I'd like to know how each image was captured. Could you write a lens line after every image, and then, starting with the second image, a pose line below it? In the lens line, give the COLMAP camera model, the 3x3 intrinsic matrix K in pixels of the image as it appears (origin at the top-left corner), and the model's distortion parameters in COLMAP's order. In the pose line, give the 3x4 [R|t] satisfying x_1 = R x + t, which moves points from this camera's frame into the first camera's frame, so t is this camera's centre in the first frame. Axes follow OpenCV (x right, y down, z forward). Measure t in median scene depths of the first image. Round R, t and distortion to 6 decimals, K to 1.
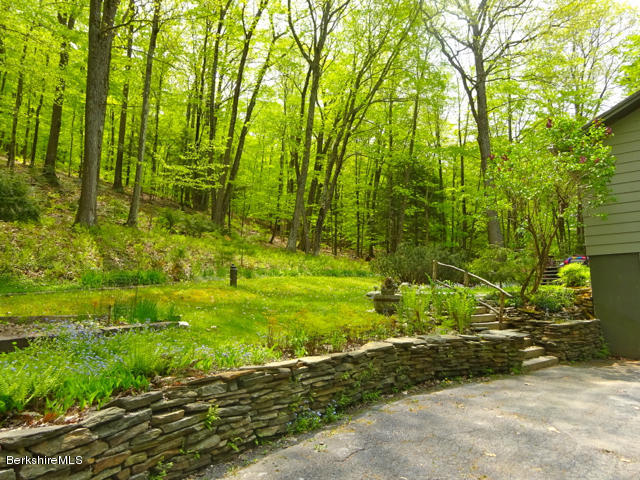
lens RADIAL K [[451.1, 0, 319.5], [0, 451.1, 238.3], [0, 0, 1]] dist [-0.004892, 0.001399]
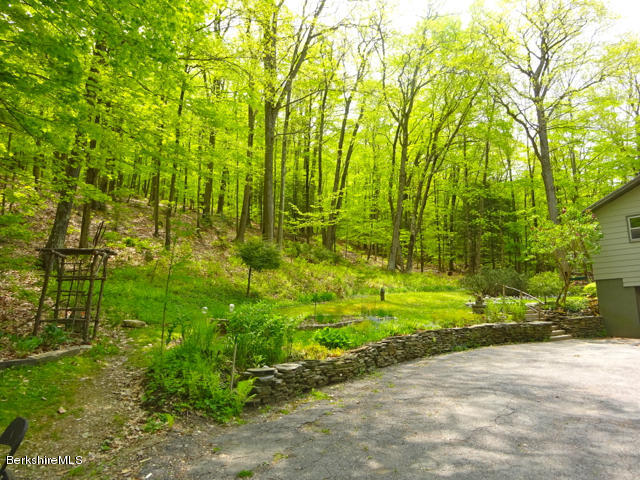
lens RADIAL K [[451.1, 0, 320.1], [0, 451.1, 243.2], [0, 0, 1]] dist [-0.004892, 0.001399]
pose [[0.987452, -0.039165, -0.152984, -0.071410], [0.037201, 0.999185, -0.015677, -0.043697], [0.153474, 0.009789, 0.988104, -0.338030]]
